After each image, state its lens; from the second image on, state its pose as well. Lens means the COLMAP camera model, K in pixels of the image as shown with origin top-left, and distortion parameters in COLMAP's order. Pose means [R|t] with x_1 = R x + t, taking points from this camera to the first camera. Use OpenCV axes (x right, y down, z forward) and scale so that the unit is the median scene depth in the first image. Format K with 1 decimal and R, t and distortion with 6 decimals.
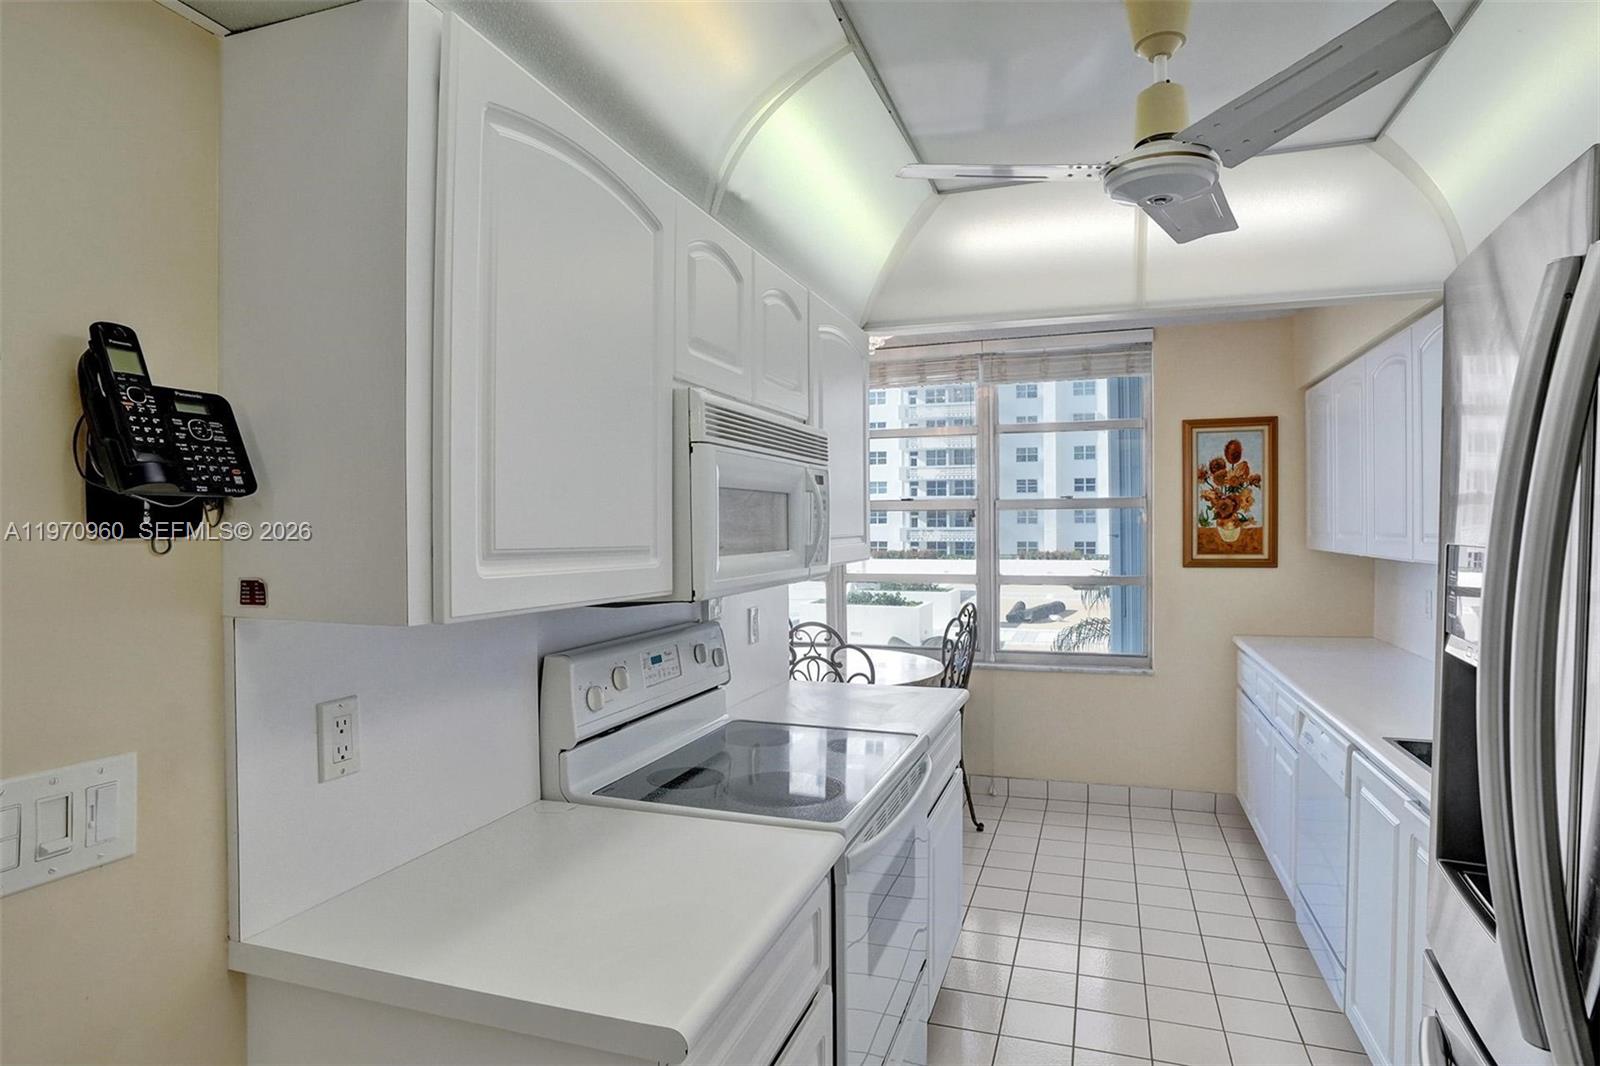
lens RADIAL K [[883.6, 0, 802.5], [0, 883.6, 538.9], [0, 0, 1]] dist [-0.003071, -0.000308]
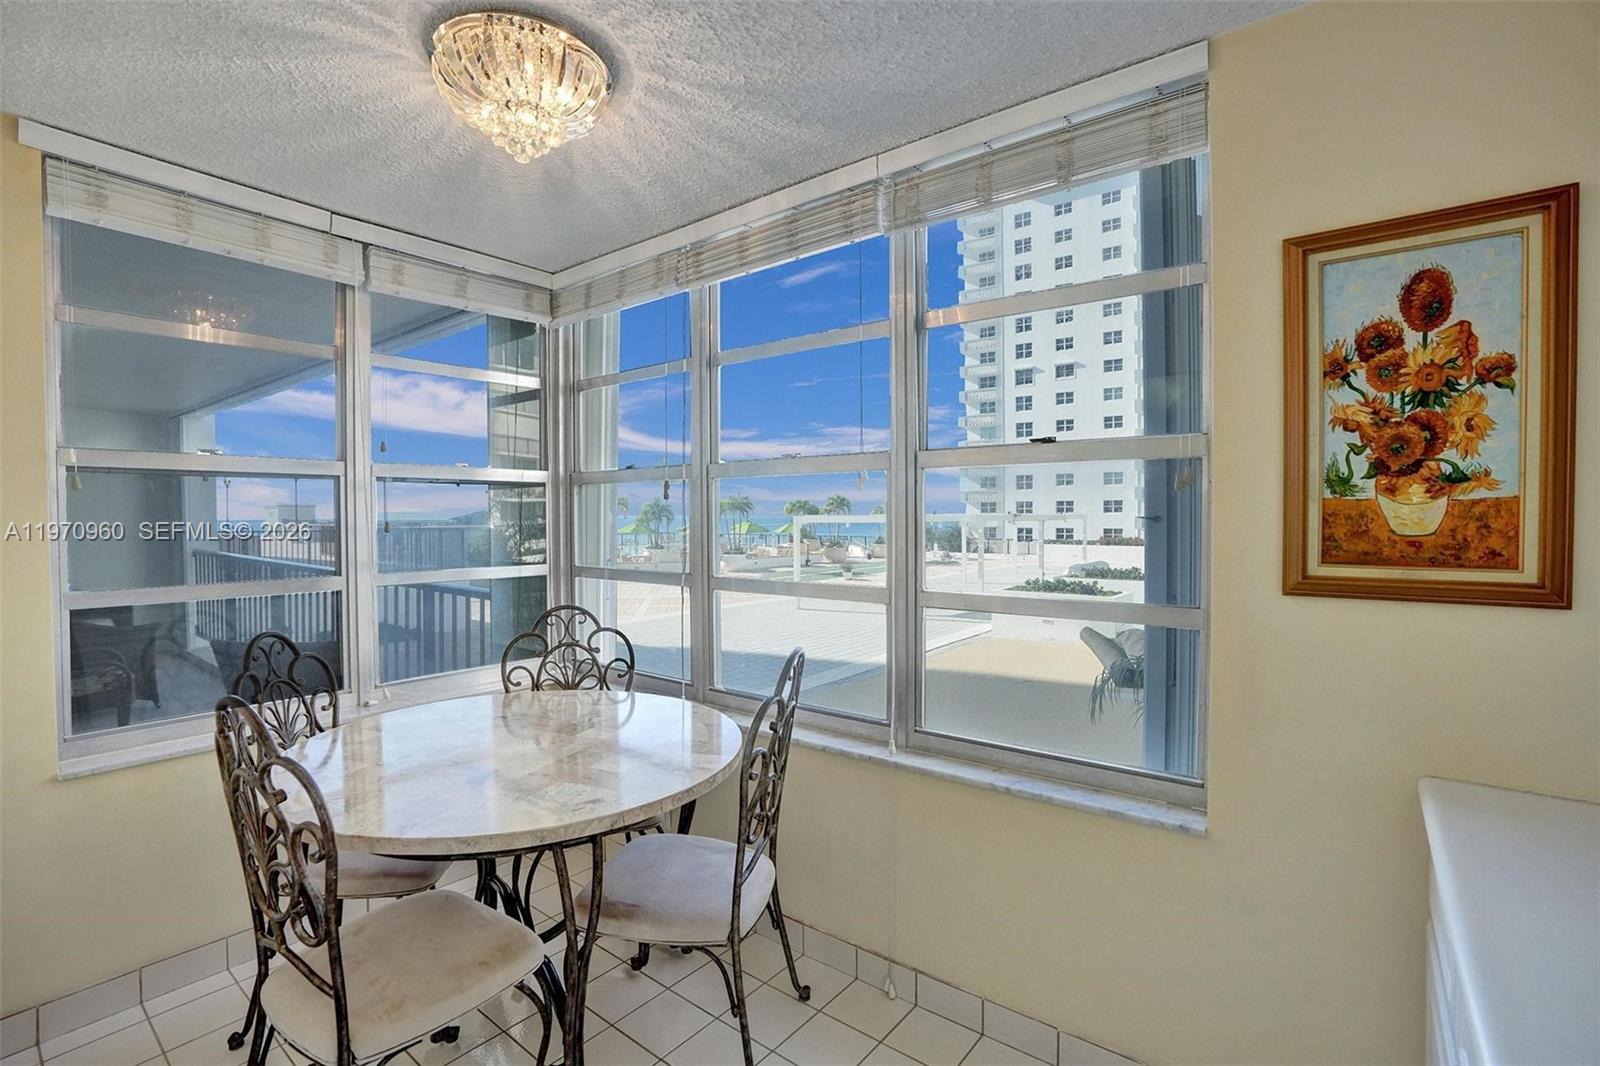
lens RADIAL K [[732.5, 0, 796.4], [0, 732.5, 524.9], [0, 0, 1]] dist [-0.013733, 0.001458]
pose [[0.940031, 0.011308, -0.340902, 0.337460], [-0.010979, 0.999936, 0.002894, 0.000883], [0.340913, 0.001022, 0.940094, 0.608720]]
